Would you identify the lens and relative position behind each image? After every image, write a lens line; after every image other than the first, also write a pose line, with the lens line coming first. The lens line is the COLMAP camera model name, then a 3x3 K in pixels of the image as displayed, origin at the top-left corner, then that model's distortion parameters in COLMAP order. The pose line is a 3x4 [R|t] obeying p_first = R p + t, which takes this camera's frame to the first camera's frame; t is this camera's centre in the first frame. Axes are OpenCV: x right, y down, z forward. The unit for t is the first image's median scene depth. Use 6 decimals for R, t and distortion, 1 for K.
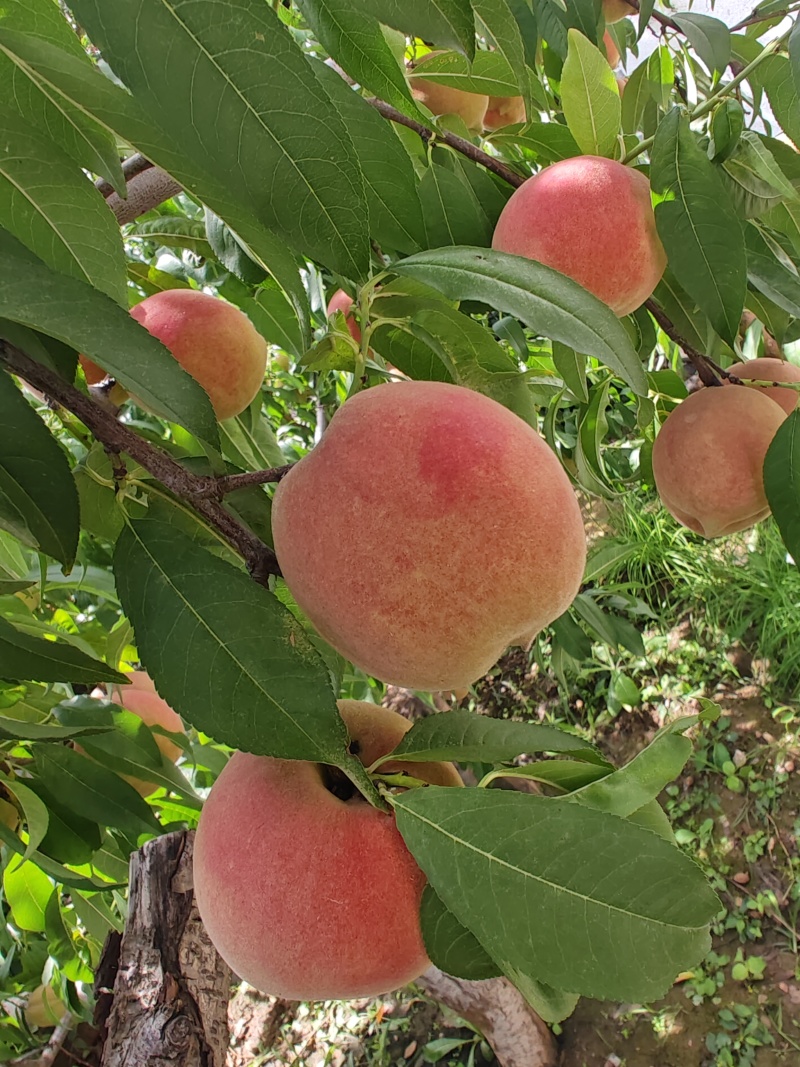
lens RADIAL K [[992.7, 0, 400.0], [0, 992.7, 533.5], [0, 0, 1]] dist [-0.070274, 0.162700]
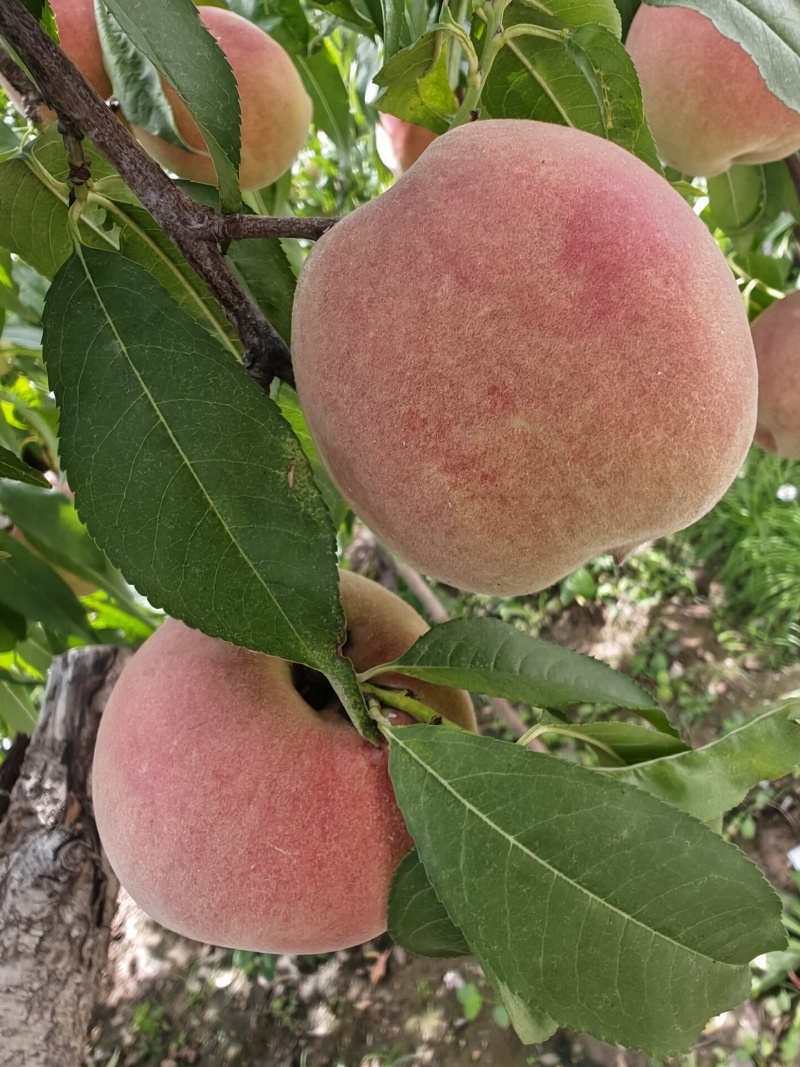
lens RADIAL K [[792.6, 0, 400.0], [0, 792.6, 533.5], [0, 0, 1]] dist [-0.053477, 0.065148]
pose [[0.974544, 0.206853, 0.086468, -0.073082], [-0.218560, 0.962484, 0.160796, 0.039912], [-0.049963, -0.175601, 0.983193, 0.446360]]
